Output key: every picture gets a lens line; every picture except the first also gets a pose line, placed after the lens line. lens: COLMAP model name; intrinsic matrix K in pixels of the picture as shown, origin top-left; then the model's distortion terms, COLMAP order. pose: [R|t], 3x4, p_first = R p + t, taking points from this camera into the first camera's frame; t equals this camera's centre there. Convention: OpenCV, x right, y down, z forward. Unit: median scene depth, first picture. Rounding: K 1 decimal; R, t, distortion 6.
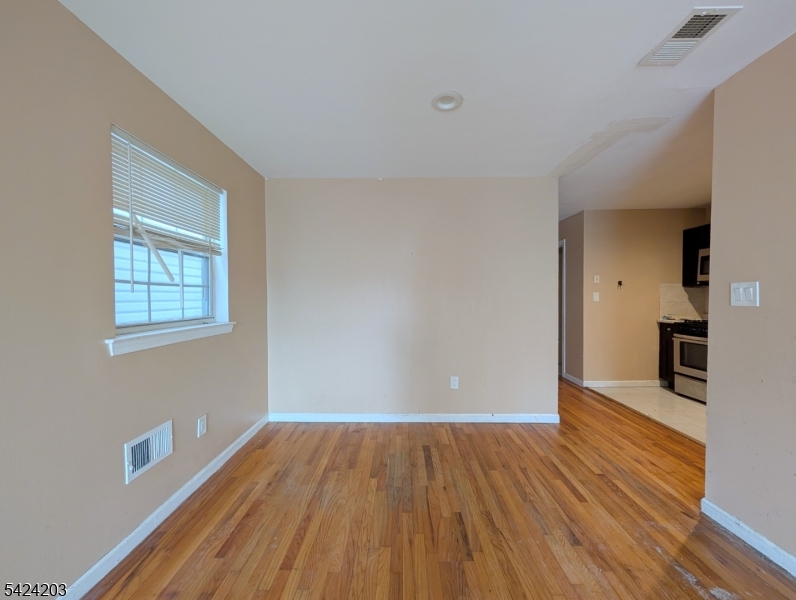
lens RADIAL K [[298.1, 0, 399.6], [0, 298.1, 299.7], [0, 0, 1]] dist [-0.000339, 0.000311]
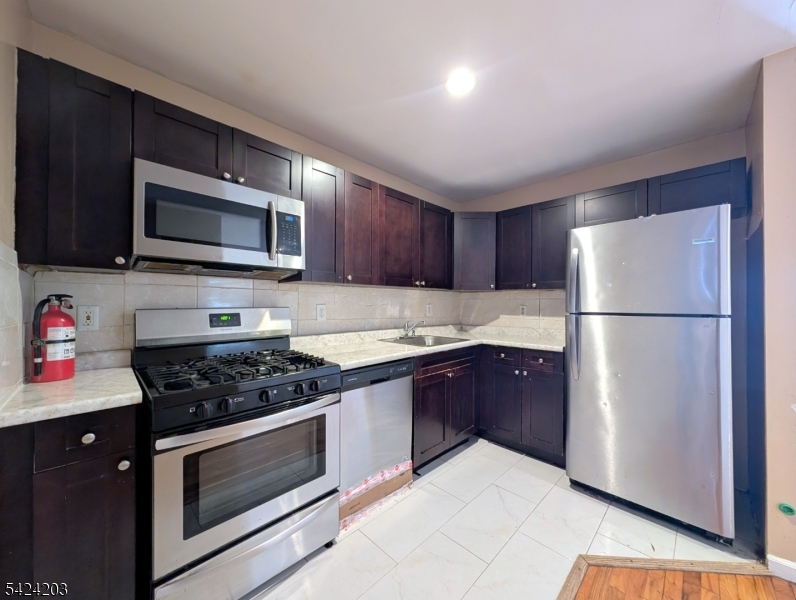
lens RADIAL K [[298.1, 0, 397.0], [0, 298.1, 302.7], [0, 0, 1]] dist [-0.000339, 0.000311]
pose [[-0.720096, 0.010345, 0.693798, 0.572029], [0.017350, 0.999845, 0.003100, -0.006211], [-0.693658, 0.014270, -0.720163, 1.030144]]
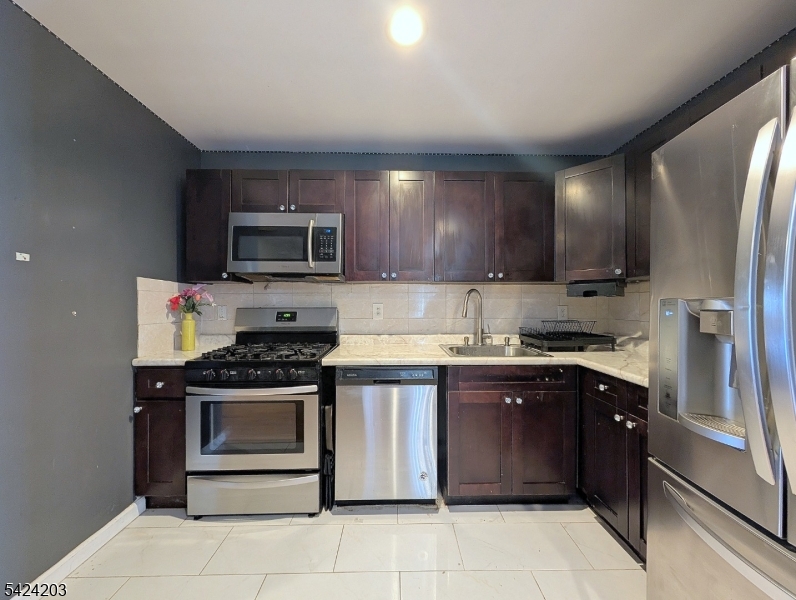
lens RADIAL K [[298.1, 0, 399.7], [0, 298.1, 302.1], [0, 0, 1]] dist [-0.000339, 0.000311]
pose [[-0.039496, 0.004147, 0.999211, 0.460545], [0.017476, 0.999841, -0.003459, -0.004434], [-0.999067, 0.017326, -0.039563, 0.690687]]
